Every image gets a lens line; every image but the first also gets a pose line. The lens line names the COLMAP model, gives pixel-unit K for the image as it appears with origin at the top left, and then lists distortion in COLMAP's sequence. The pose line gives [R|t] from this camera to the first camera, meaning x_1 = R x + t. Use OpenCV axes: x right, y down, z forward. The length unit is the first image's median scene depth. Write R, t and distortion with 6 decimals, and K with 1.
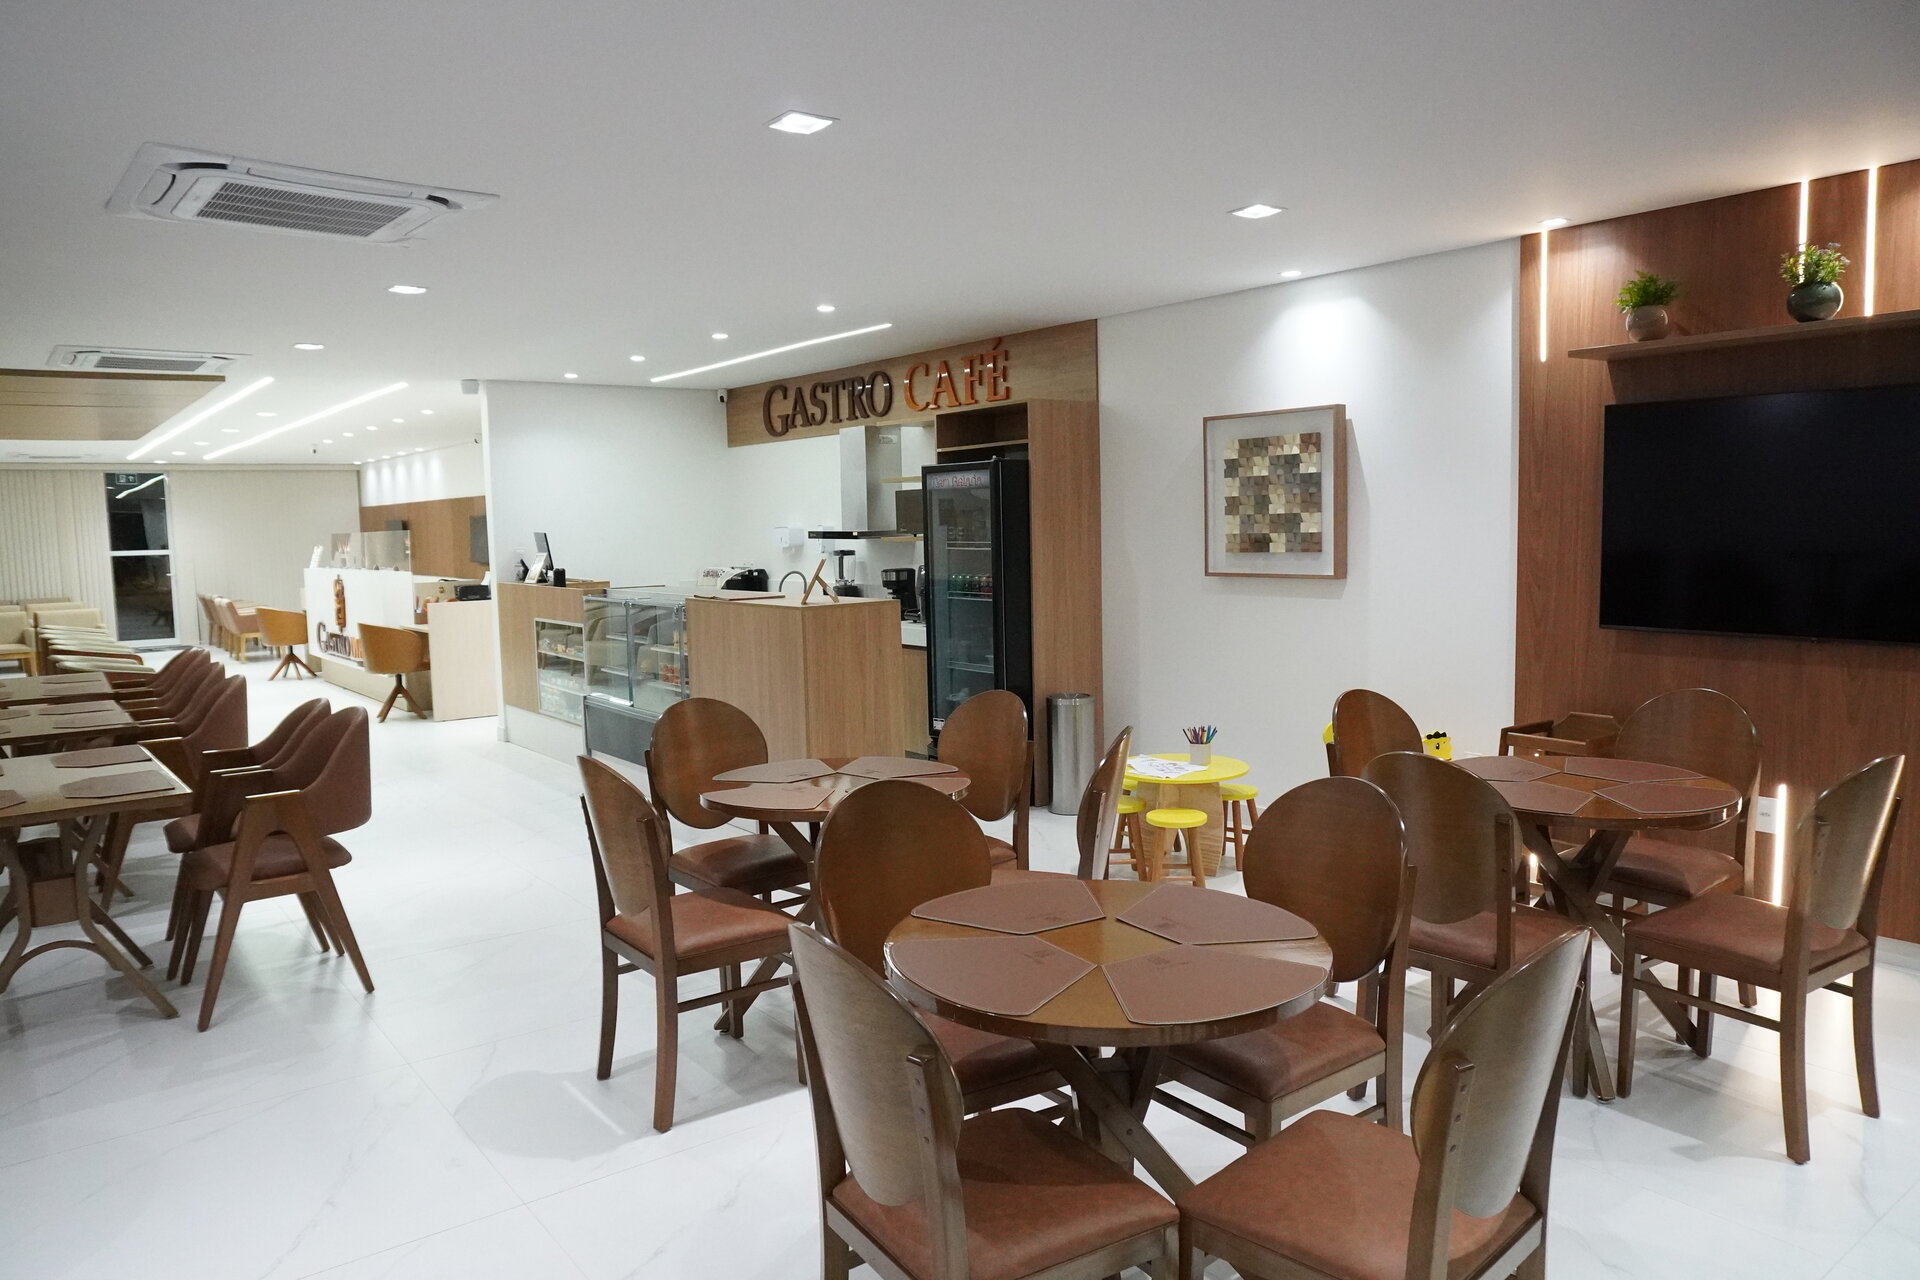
lens RADIAL K [[1307.0, 0, 960.0], [0, 1307.0, 640.0], [0, 0, 1]] dist [-0.005807, -0.000781]
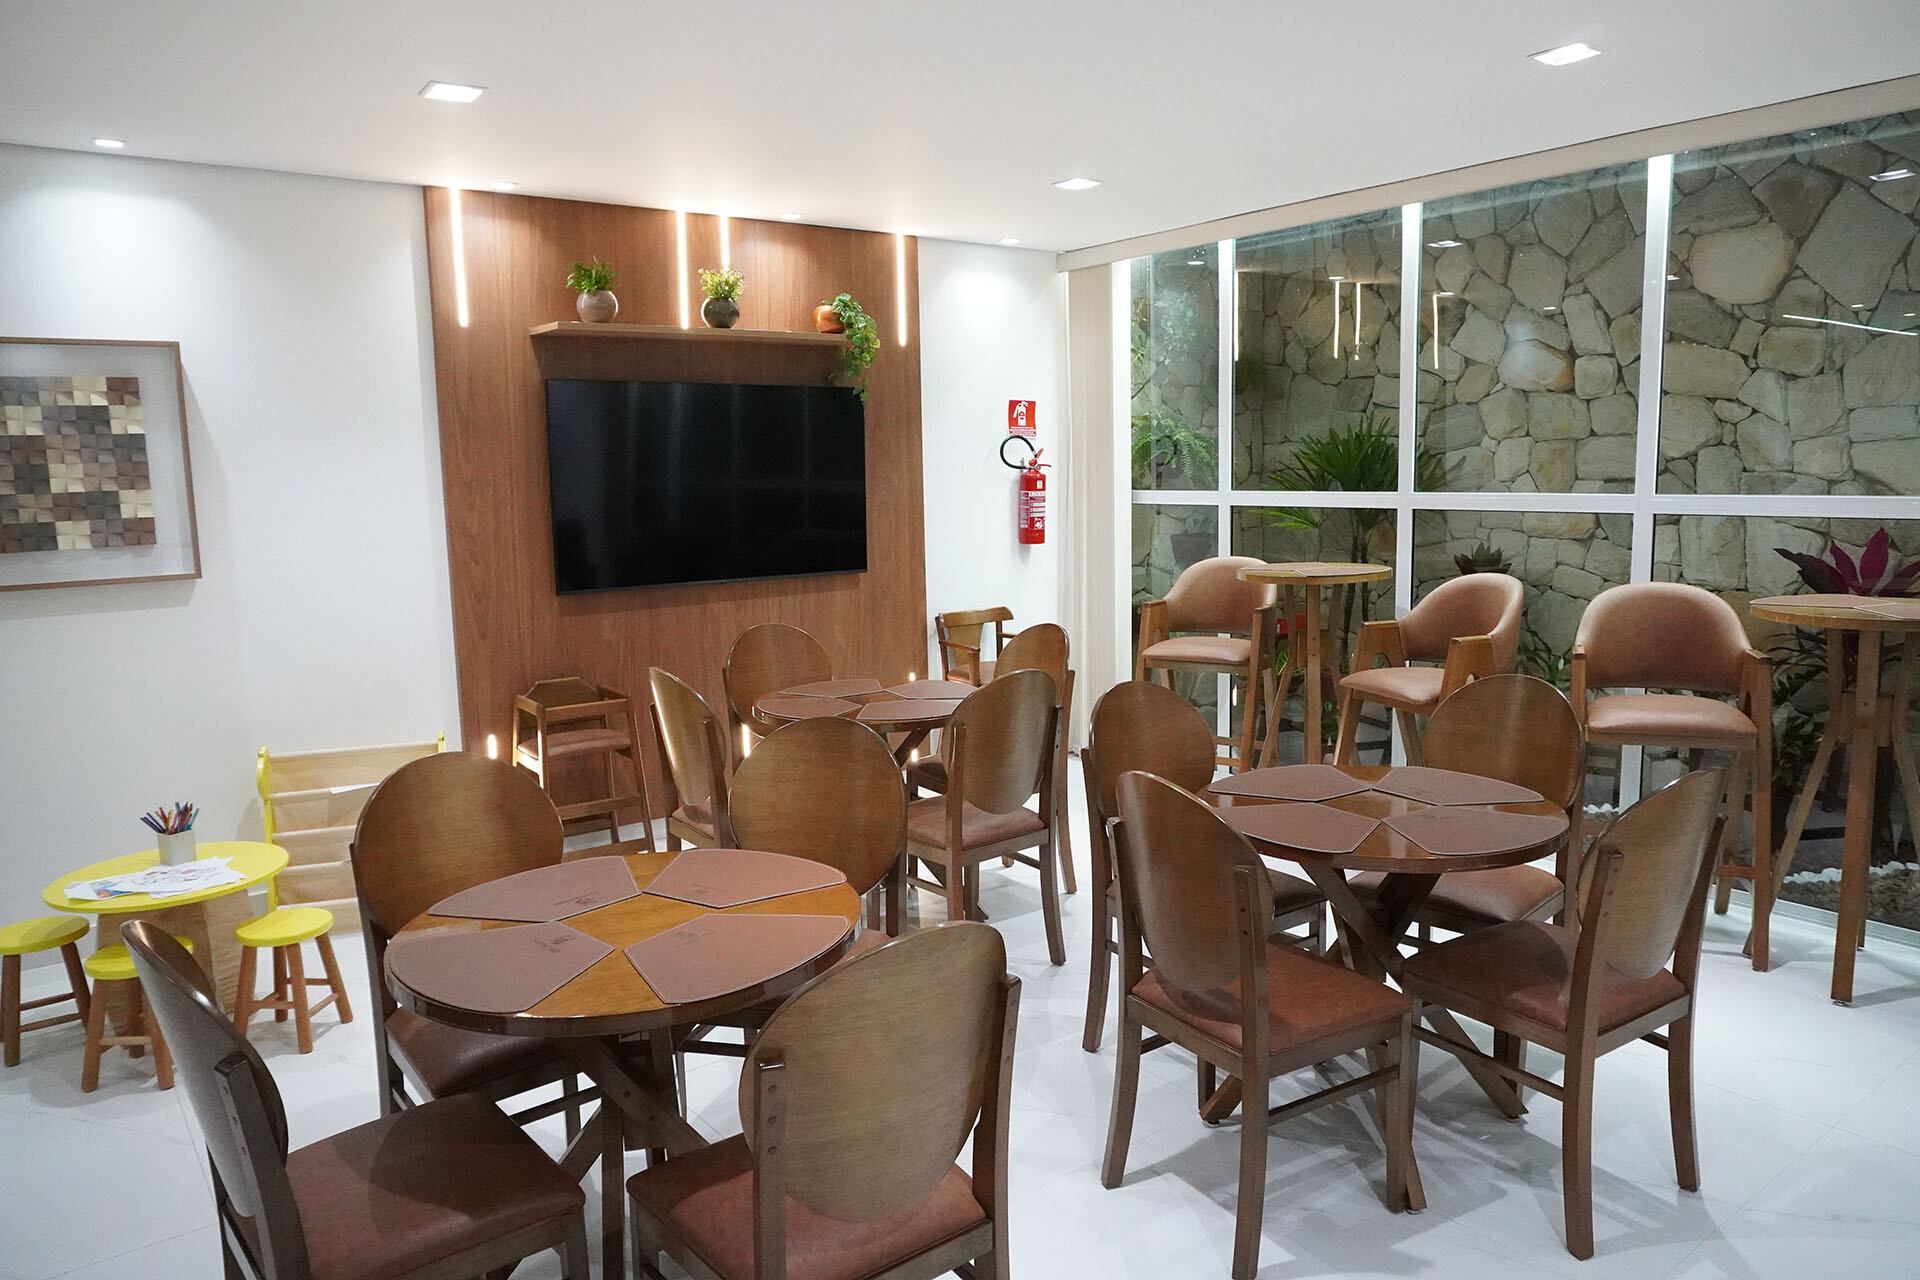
lens RADIAL K [[1307.0, 0, 960.0], [0, 1307.0, 640.0], [0, 0, 1]] dist [-0.005807, -0.000781]
pose [[0.007588, -0.126362, 0.991955, -0.448368], [0.106841, 0.986408, 0.124838, -0.057673], [-0.994247, 0.105034, 0.020986, 0.549057]]
